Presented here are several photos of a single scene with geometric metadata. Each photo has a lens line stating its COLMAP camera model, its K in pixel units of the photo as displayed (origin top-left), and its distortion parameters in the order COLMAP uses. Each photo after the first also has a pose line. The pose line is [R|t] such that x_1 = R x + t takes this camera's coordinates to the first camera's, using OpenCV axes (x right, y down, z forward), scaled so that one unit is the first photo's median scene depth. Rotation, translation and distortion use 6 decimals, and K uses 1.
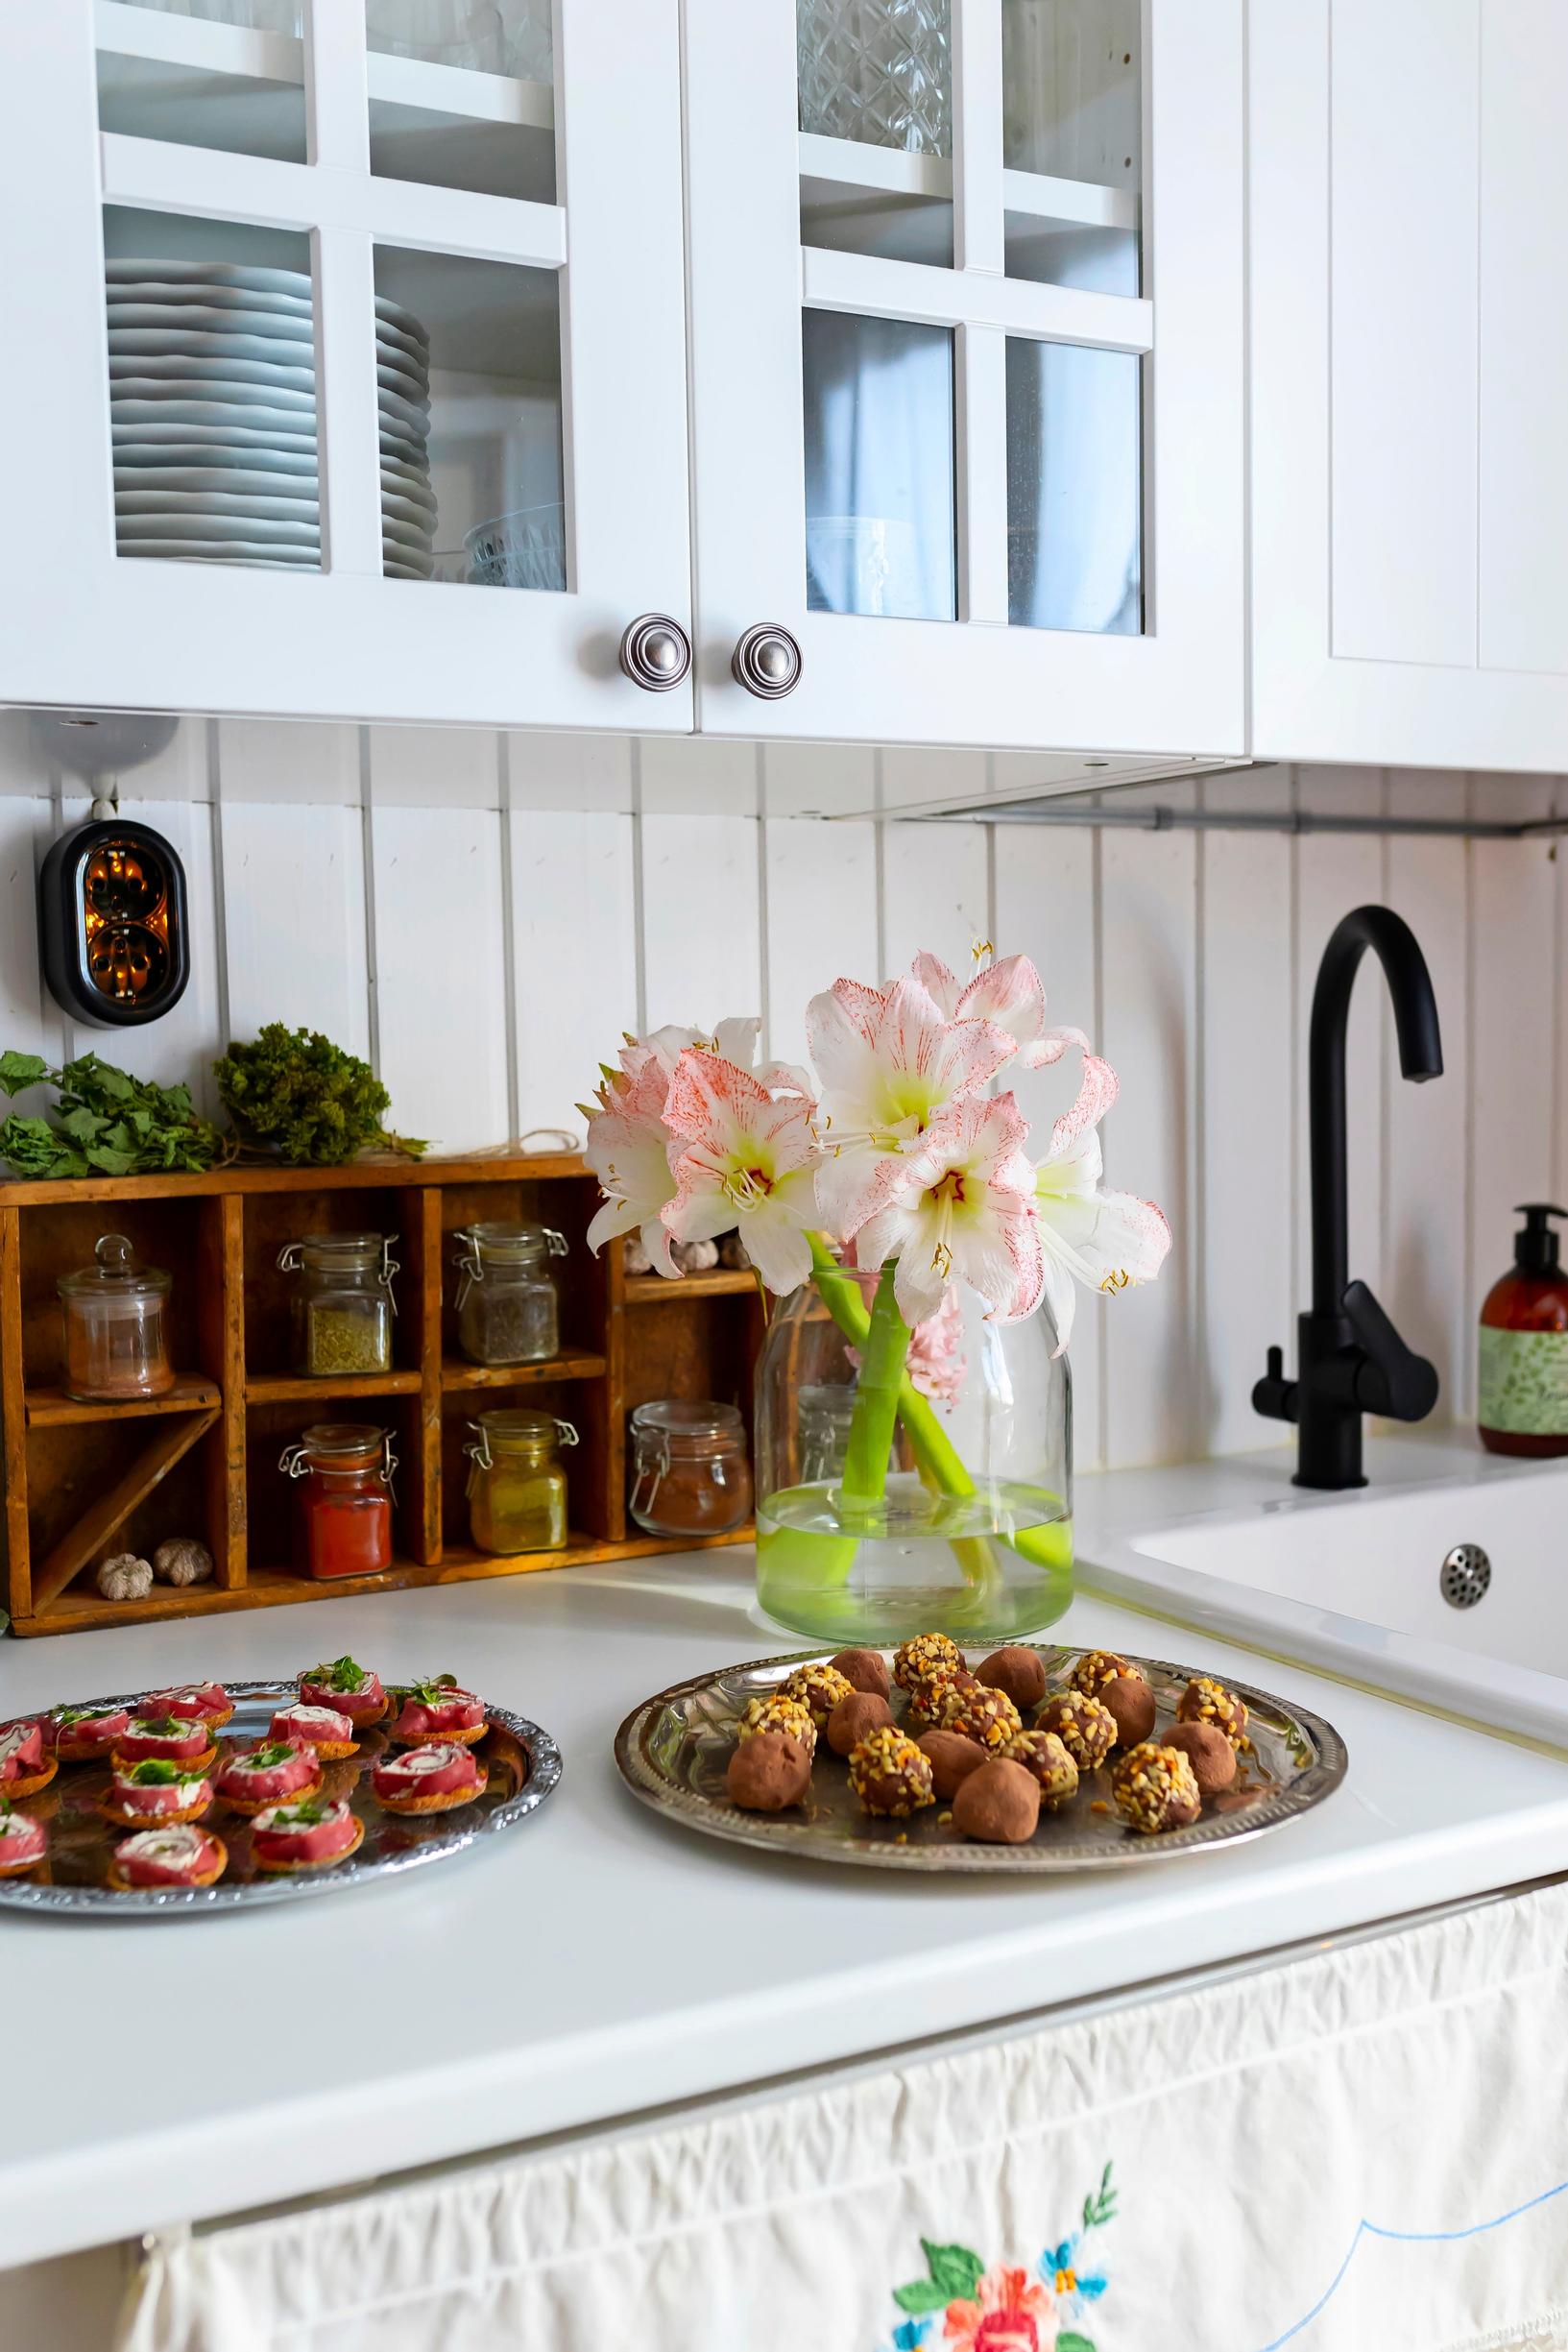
lens RADIAL K [[2419.1, 0, 784.5], [0, 2419.1, 1228.3], [0, 0, 1]] dist [0.019315, -0.000142]
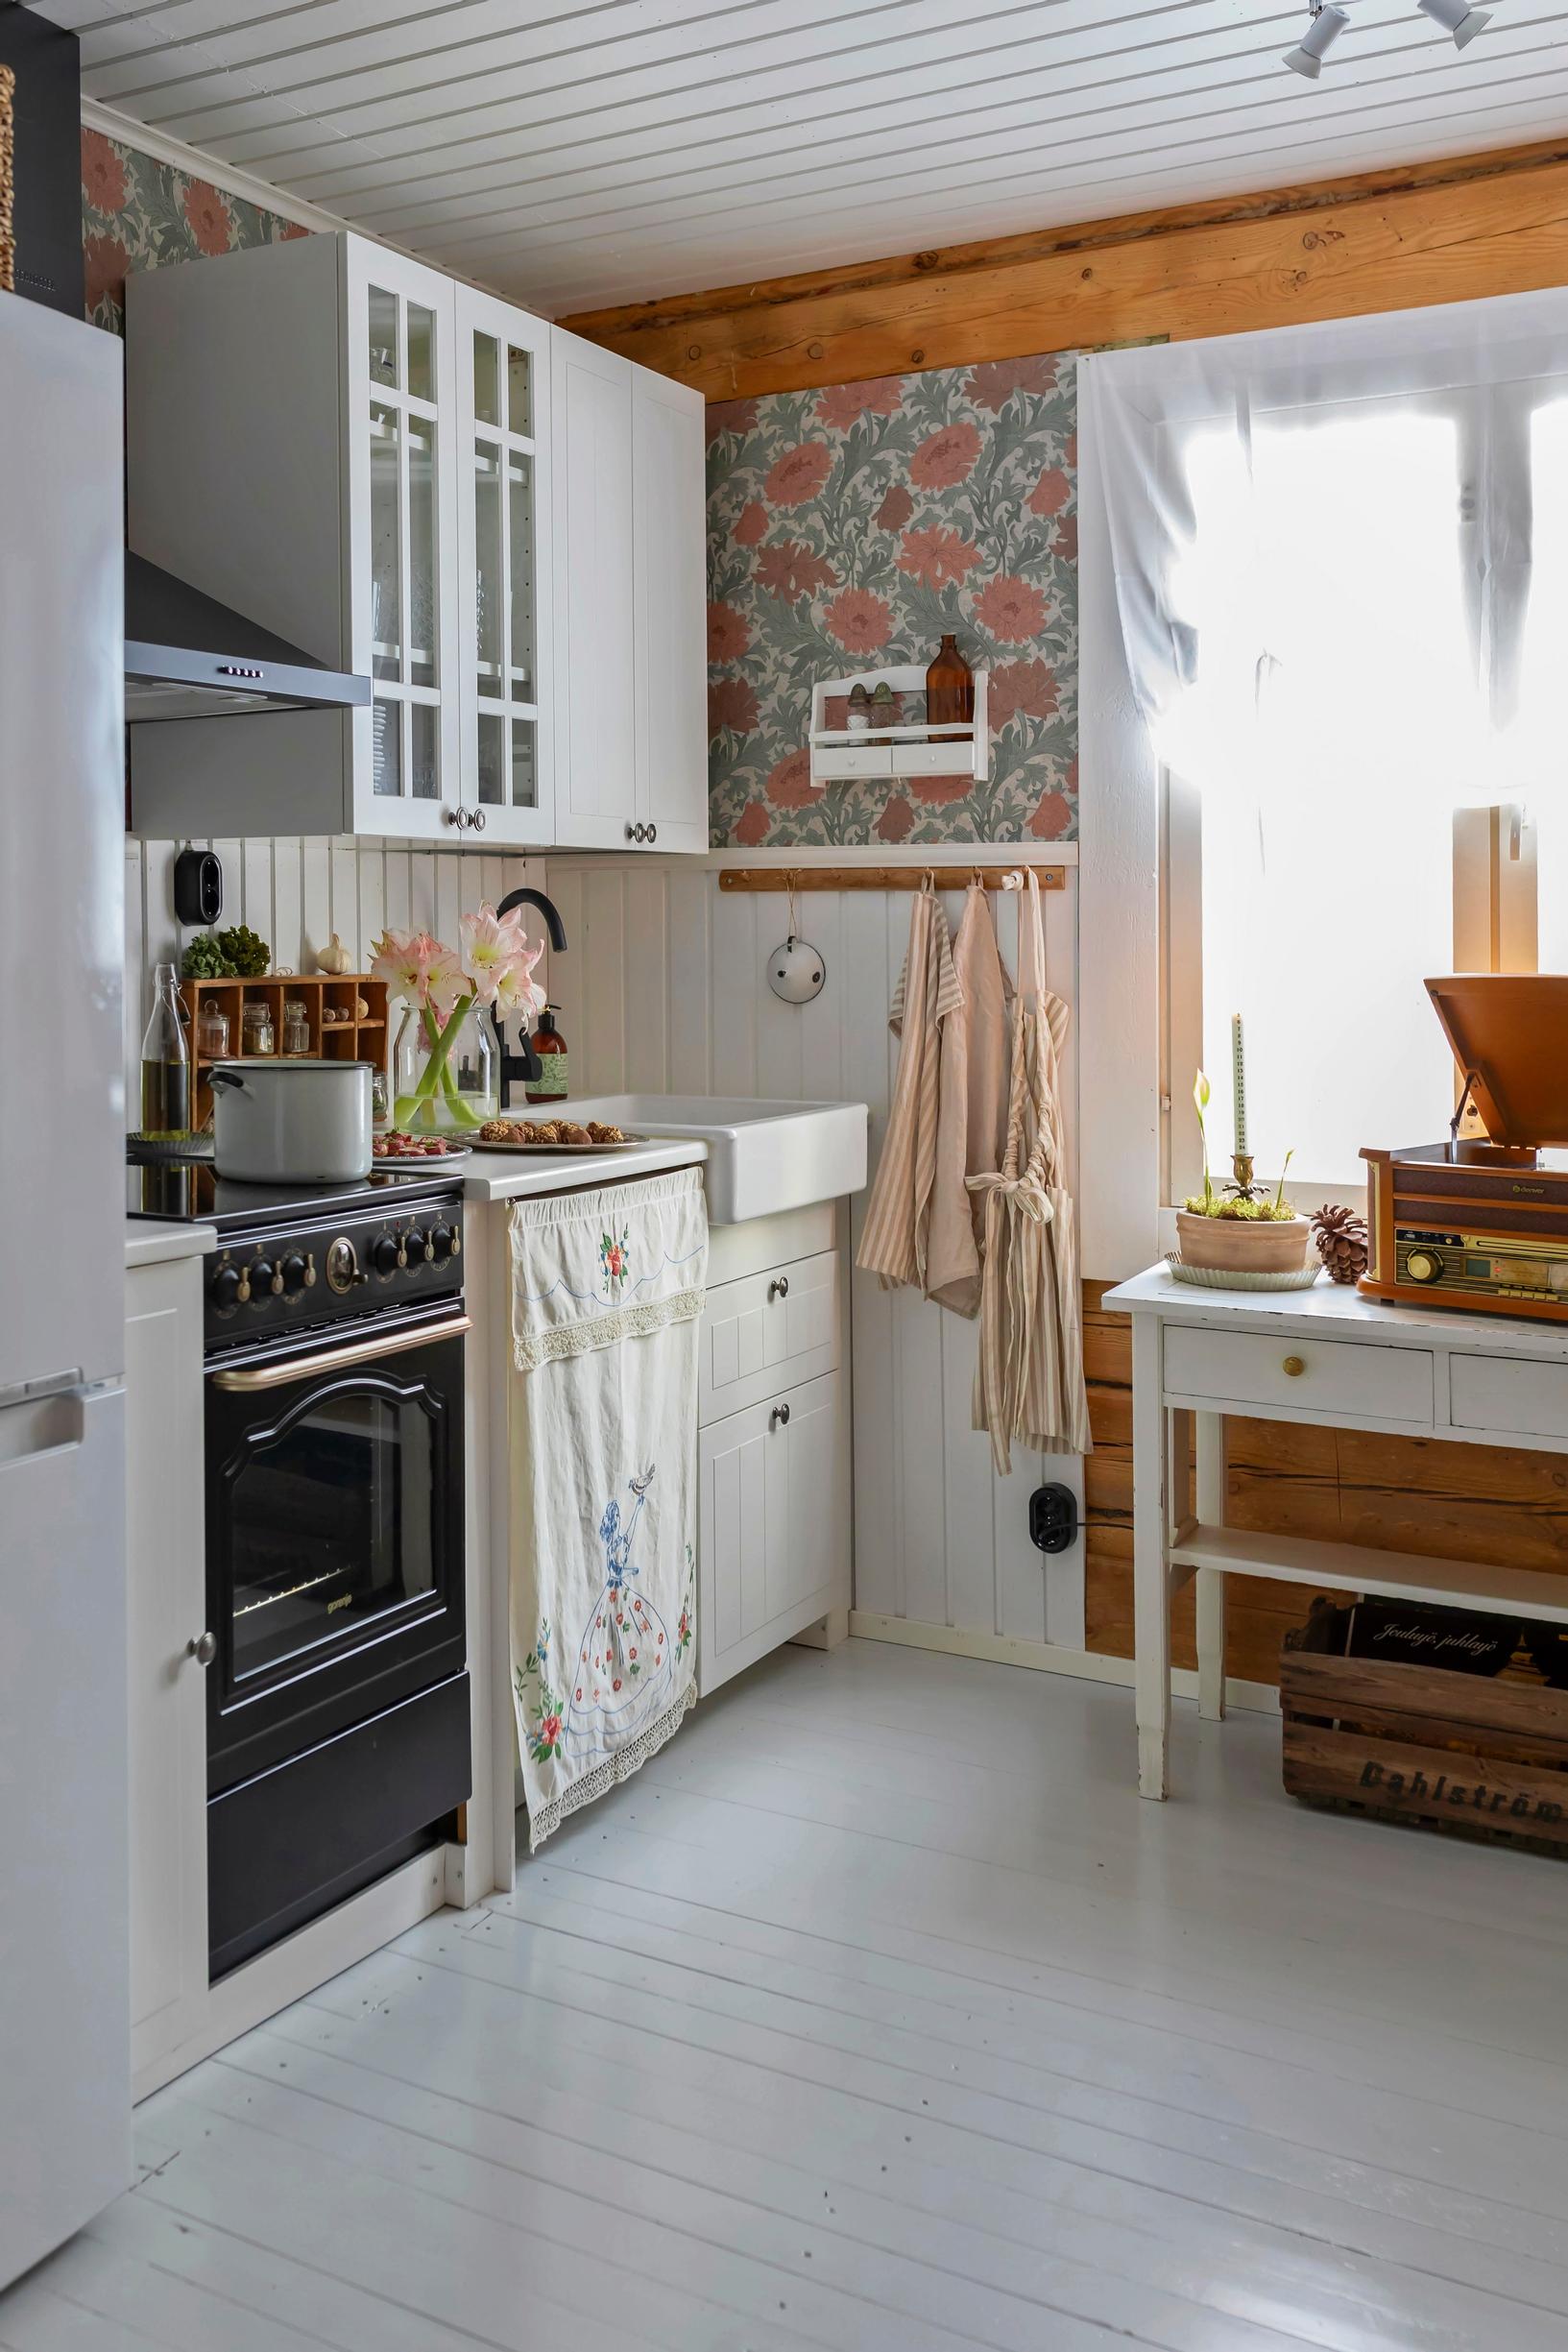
lens RADIAL K [[2244.2, 0, 783.8], [0, 2244.2, 1087.1], [0, 0, 1]] dist [0.003742, -0.002325]
pose [[0.786664, -0.030179, 0.616643, -1.356664], [0.043578, 0.999028, -0.006699, 0.148440], [-0.615842, 0.032142, 0.787214, -1.433124]]
